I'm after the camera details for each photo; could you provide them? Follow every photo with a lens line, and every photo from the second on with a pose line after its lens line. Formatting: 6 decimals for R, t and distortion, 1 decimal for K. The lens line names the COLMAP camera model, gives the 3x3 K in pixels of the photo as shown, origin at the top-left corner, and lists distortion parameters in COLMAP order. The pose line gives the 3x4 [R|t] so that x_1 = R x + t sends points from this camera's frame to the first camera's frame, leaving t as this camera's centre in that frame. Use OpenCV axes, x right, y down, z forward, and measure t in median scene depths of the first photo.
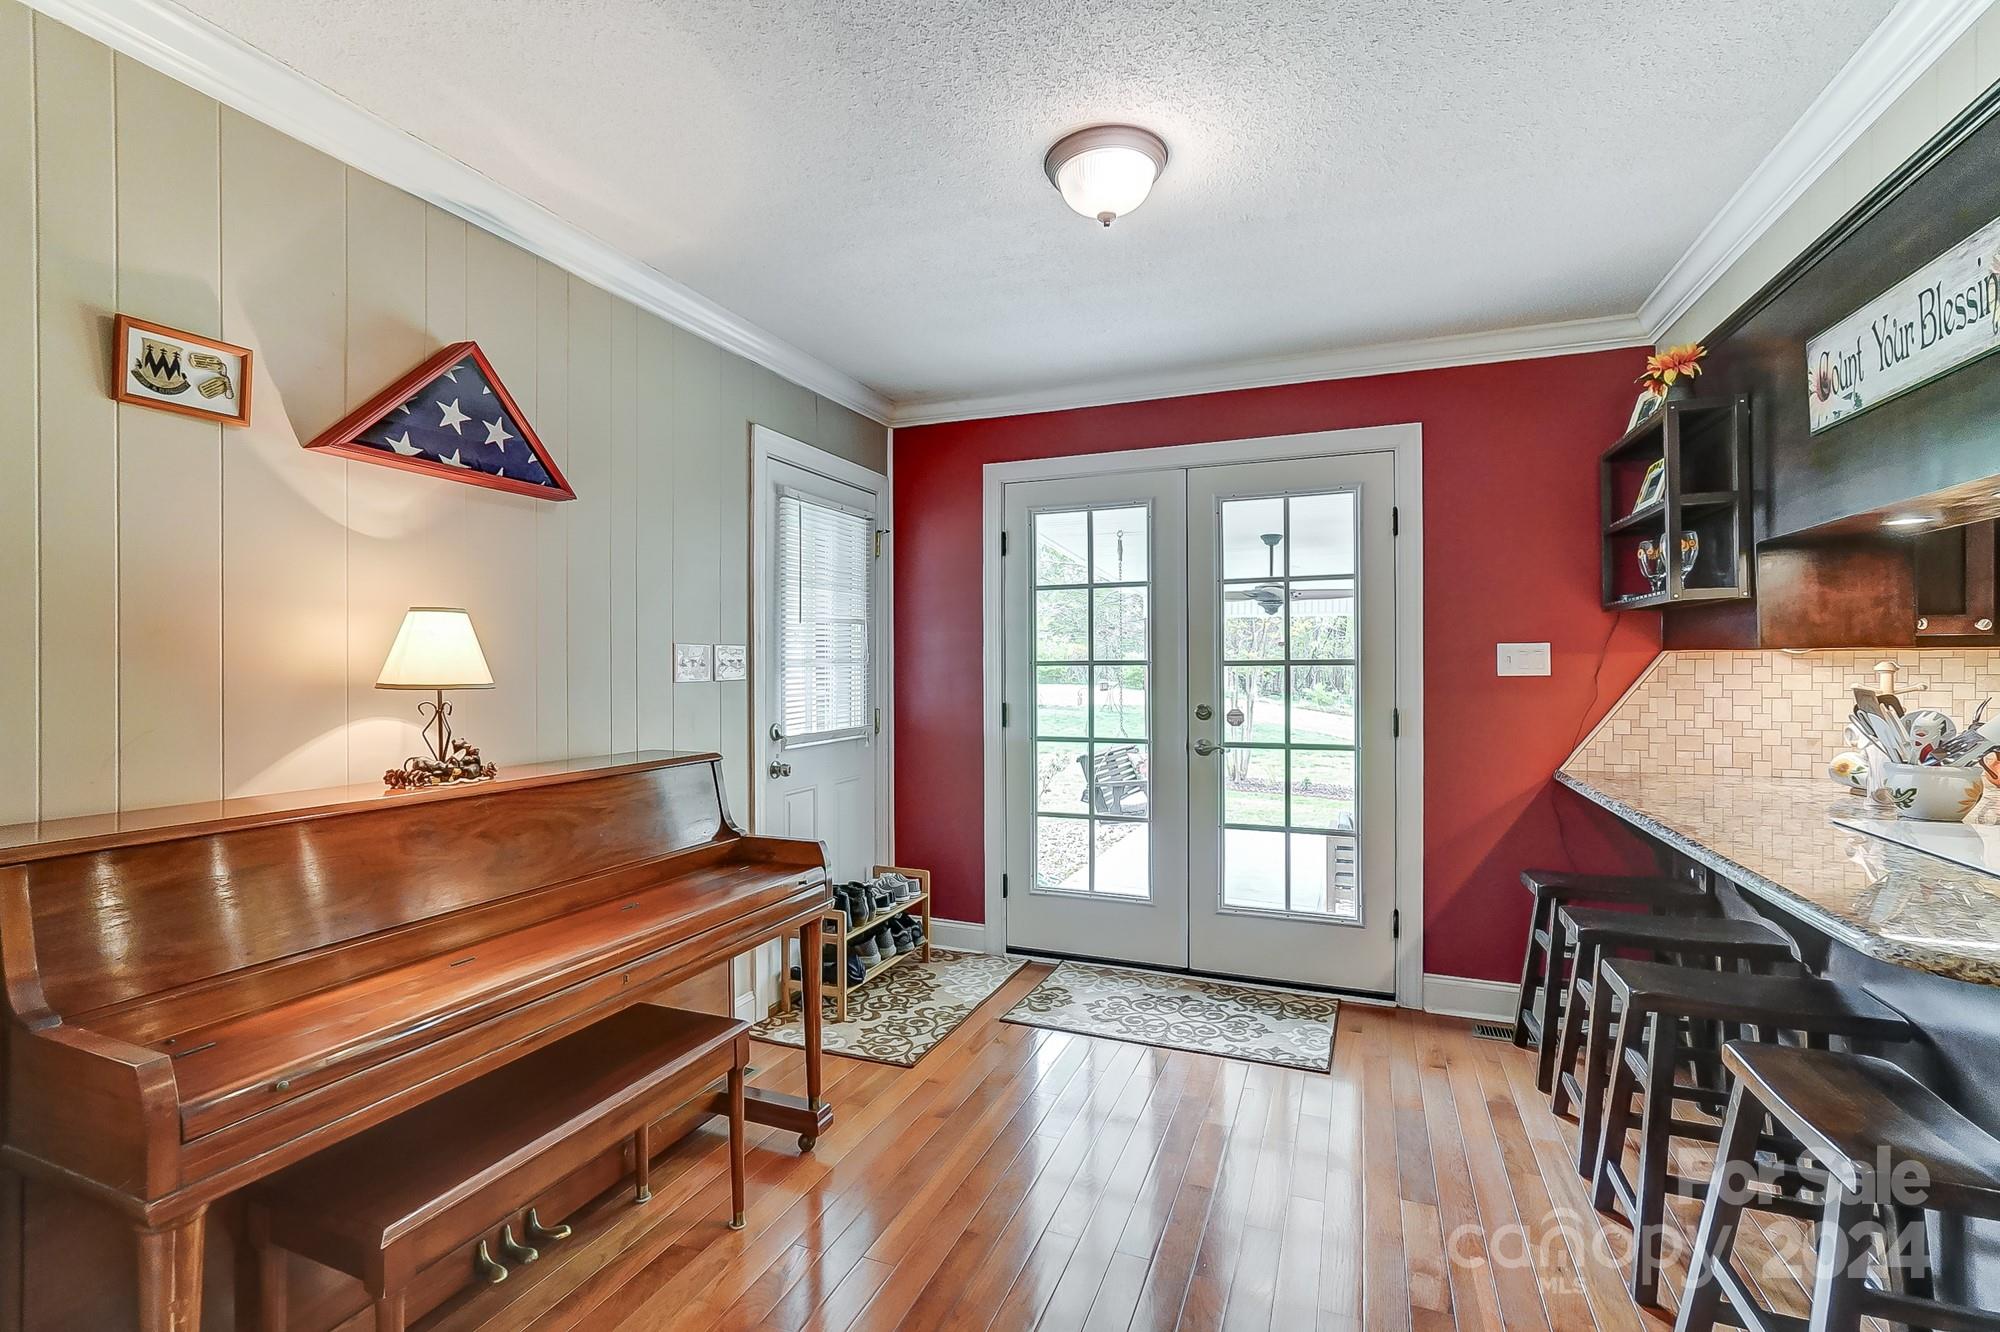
lens RADIAL K [[893.9, 0, 985.3], [0, 893.9, 666.0], [0, 0, 1]] dist [-0.027997, 0.012230]
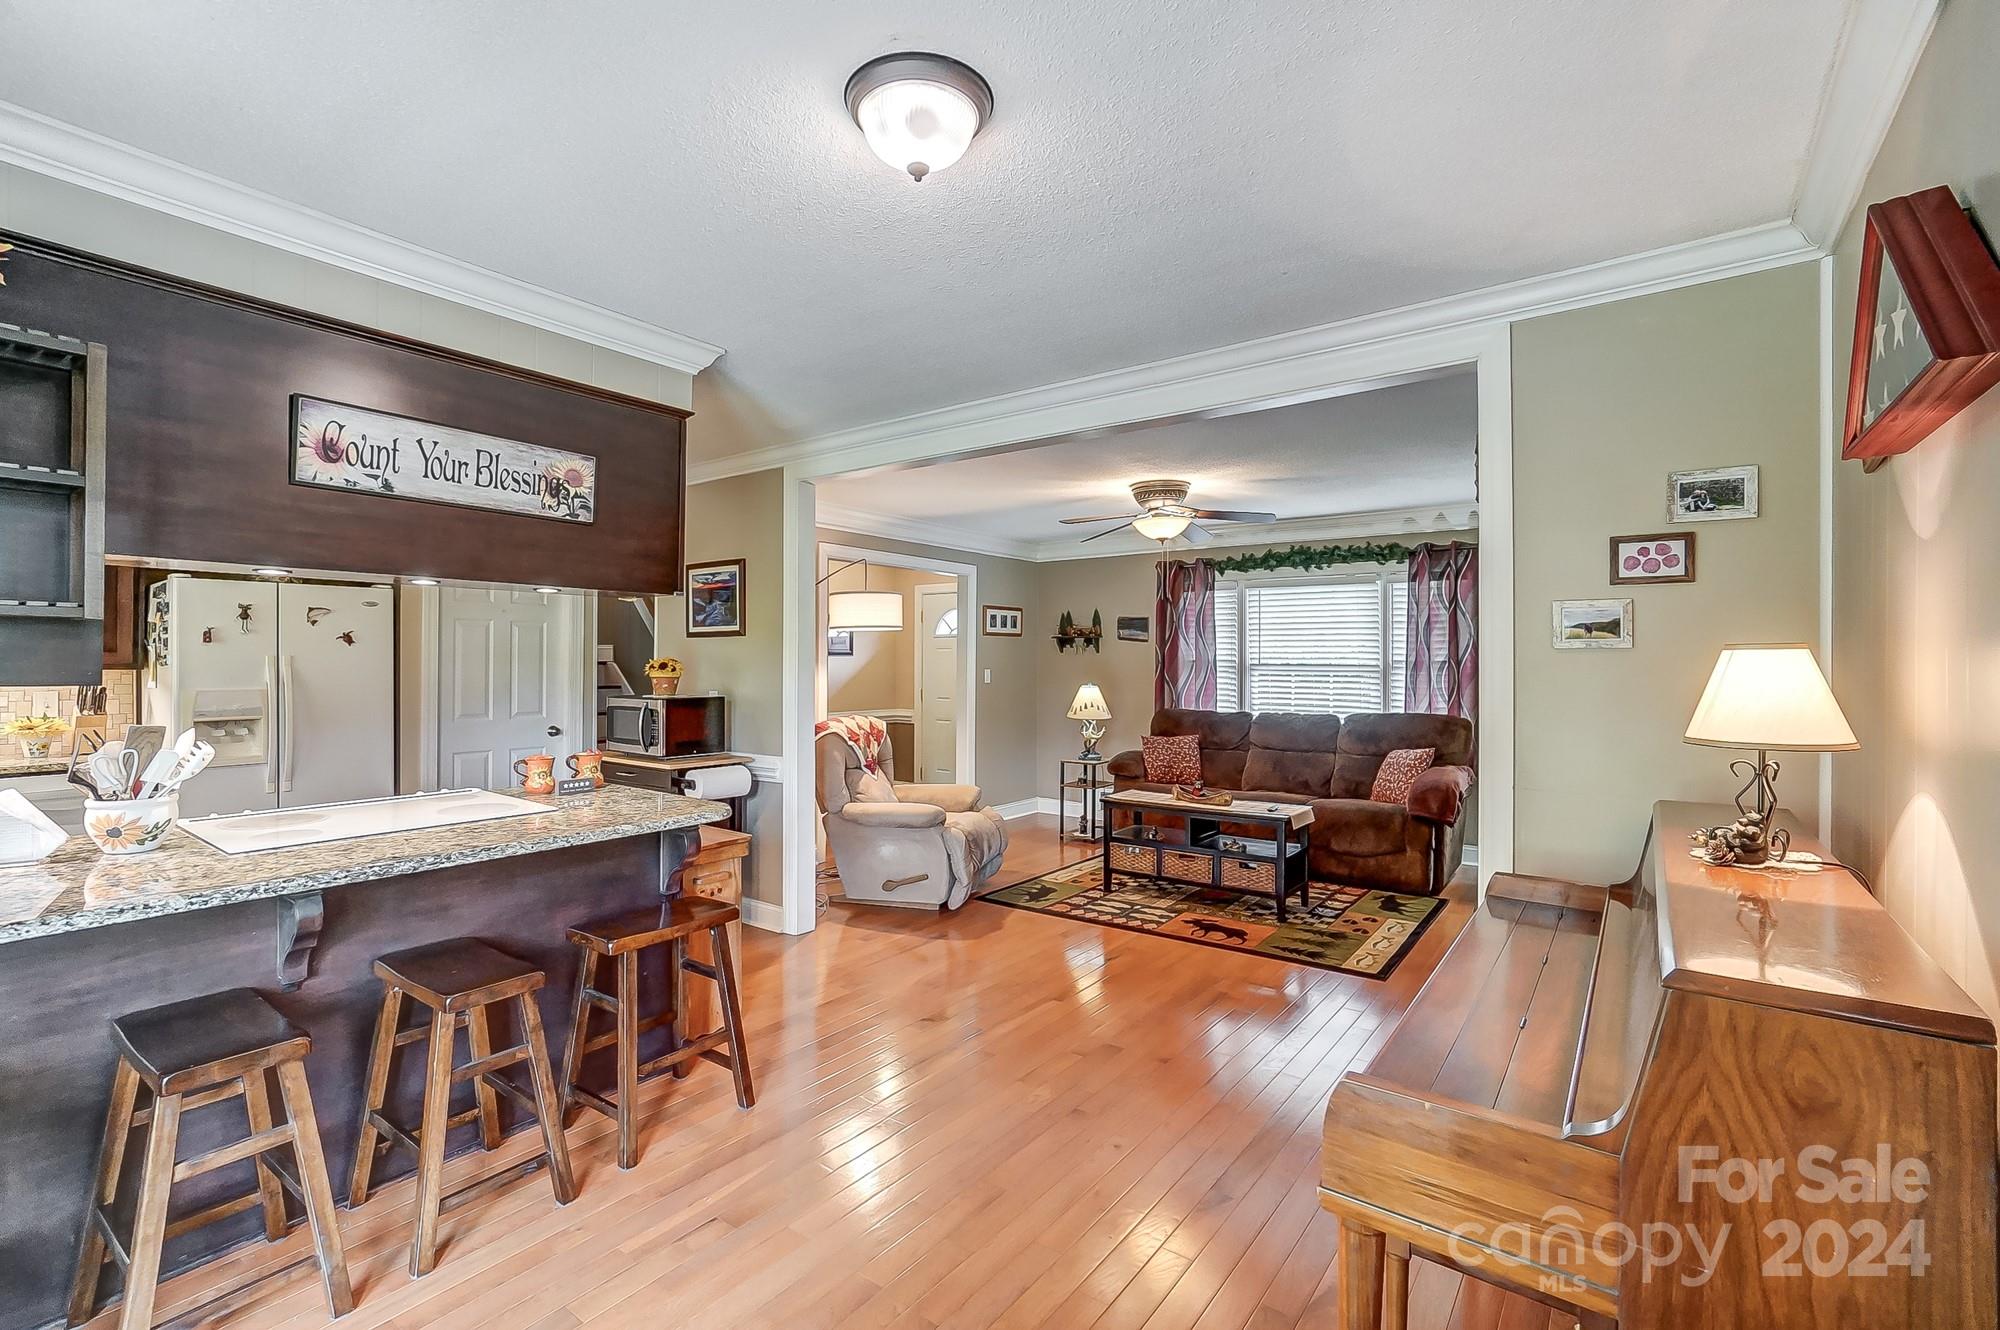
lens RADIAL K [[893.9, 0, 989.2], [0, 893.9, 651.7], [0, 0, 1]] dist [-0.027997, 0.012230]
pose [[-0.969425, 0.001375, 0.245384, -0.091203], [-0.000259, 0.999978, -0.006630, -0.034177], [-0.245388, -0.006491, -0.969403, 1.220463]]
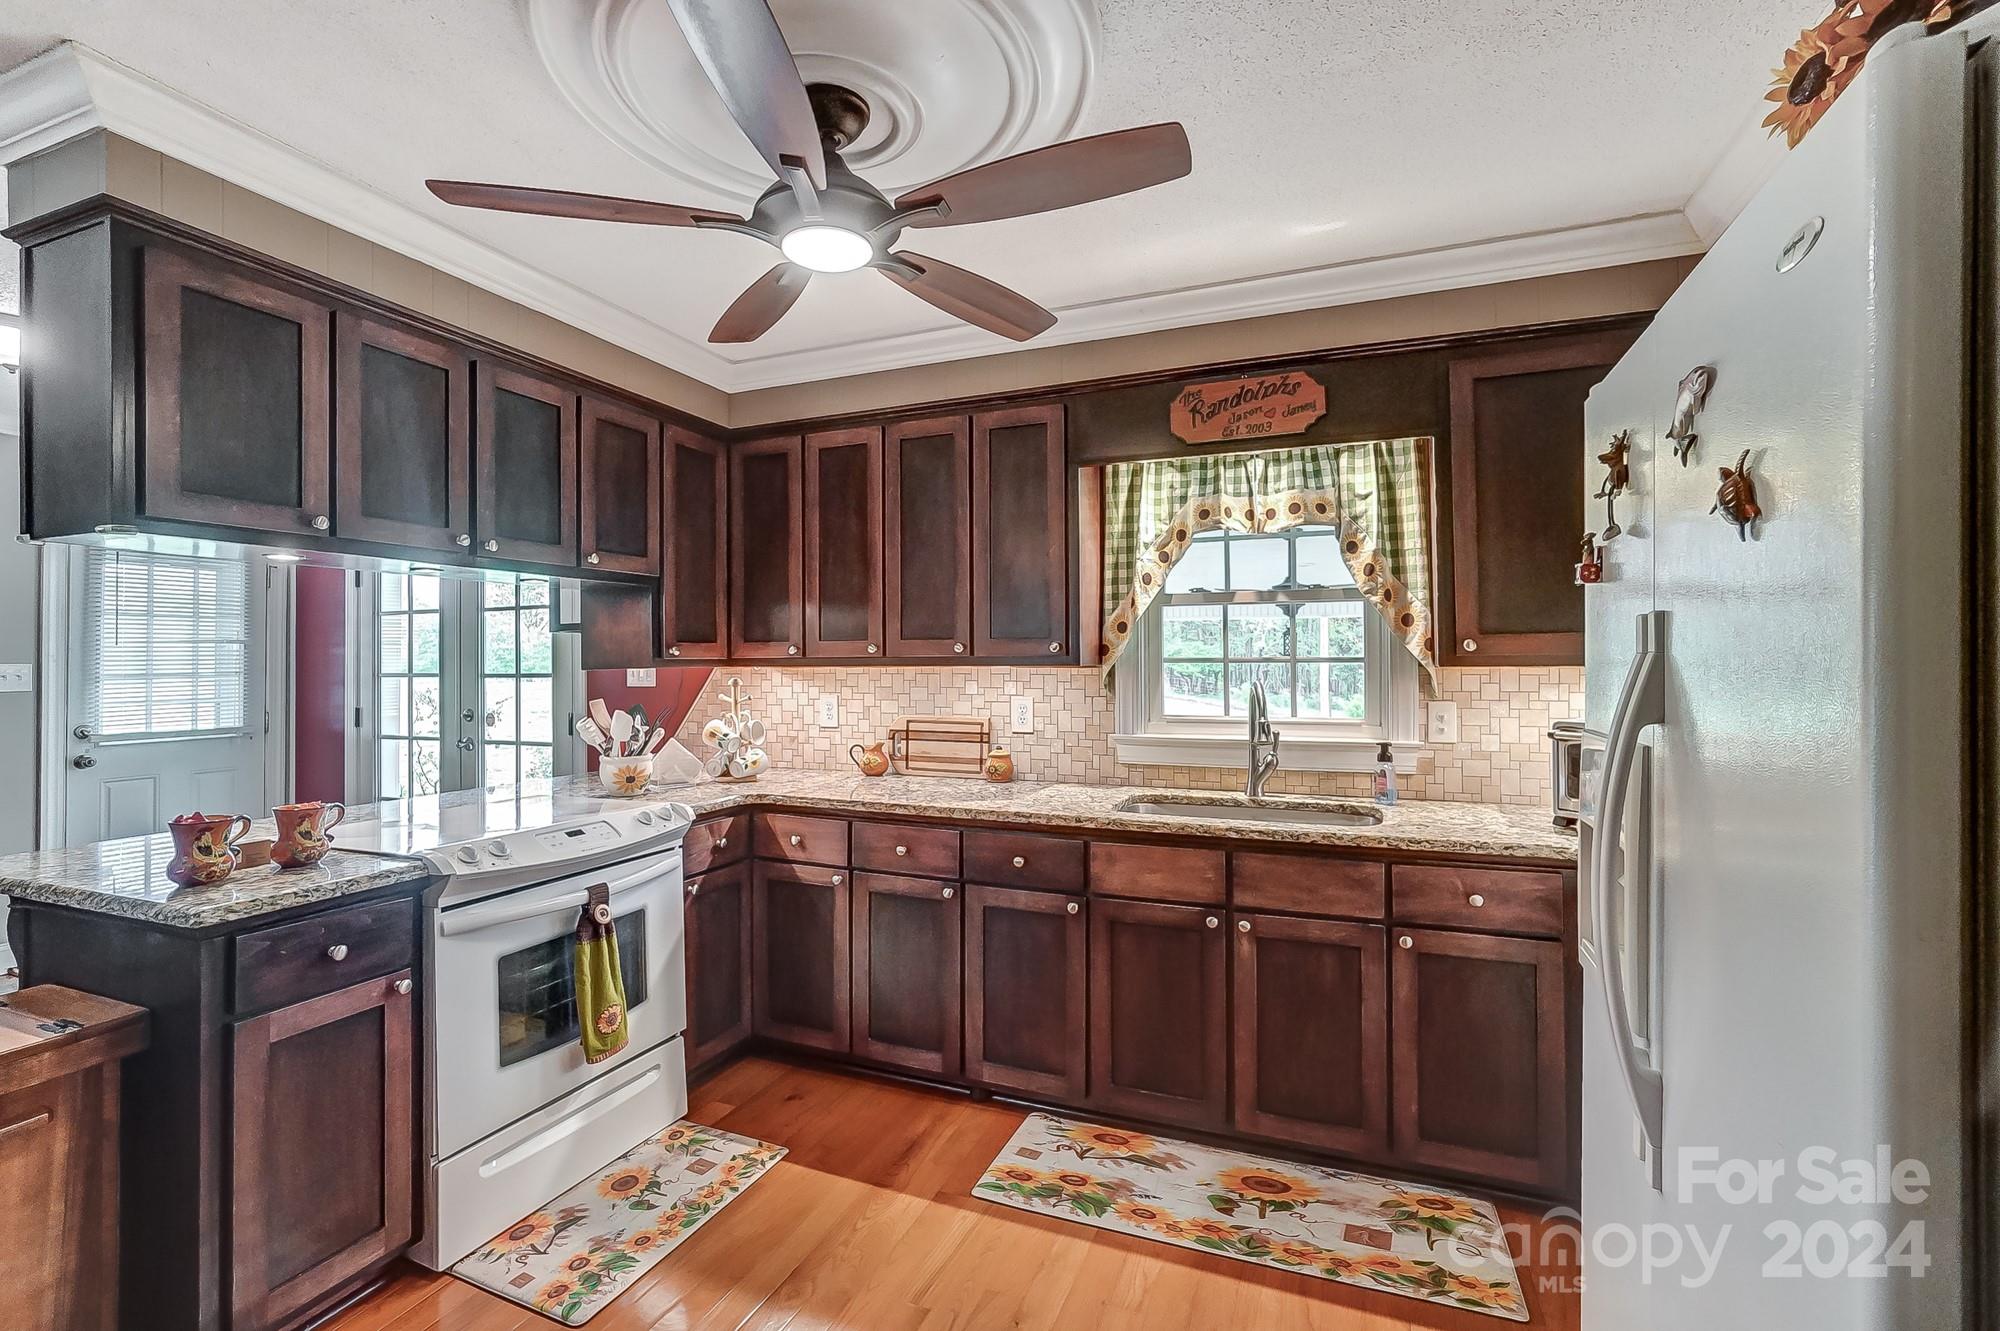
lens RADIAL K [[893.9, 0, 985.0], [0, 893.9, 646.5], [0, 0, 1]] dist [-0.027997, 0.012230]
pose [[0.999994, -0.003393, 0.000758, 1.143080], [0.003409, 0.999763, -0.021496, -0.017508], [-0.000685, 0.021499, 0.999769, -0.265661]]
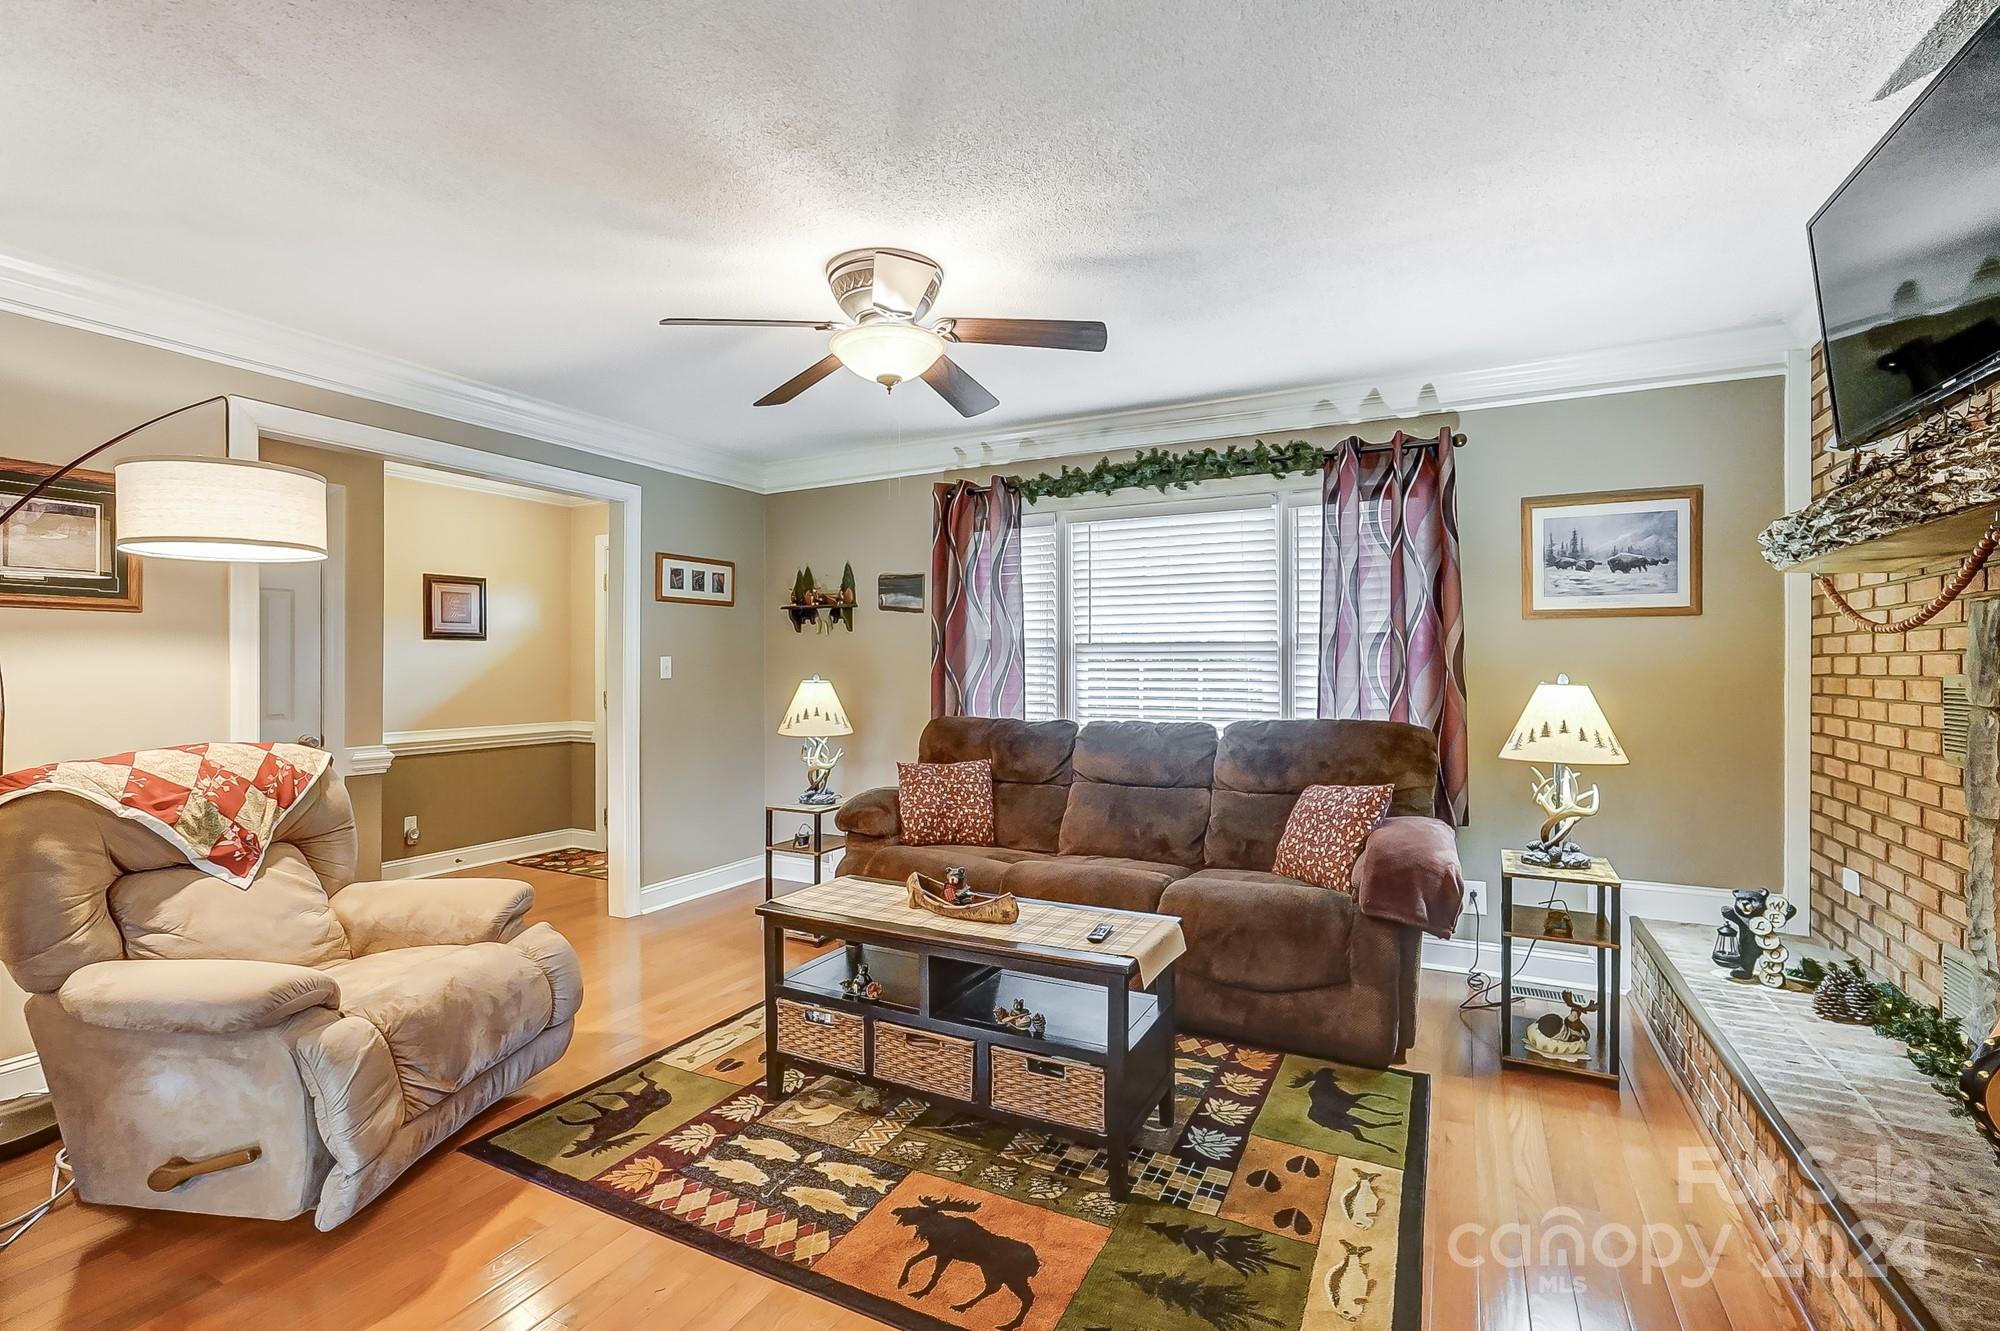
lens RADIAL K [[893.9, 0, 995.5], [0, 893.9, 669.1], [0, 0, 1]] dist [-0.027997, 0.012230]
pose [[-0.996727, 0.004539, 0.080717, -0.165598], [0.005172, 0.999958, 0.007630, 0.011381], [-0.080679, 0.008023, -0.996708, 0.286075]]
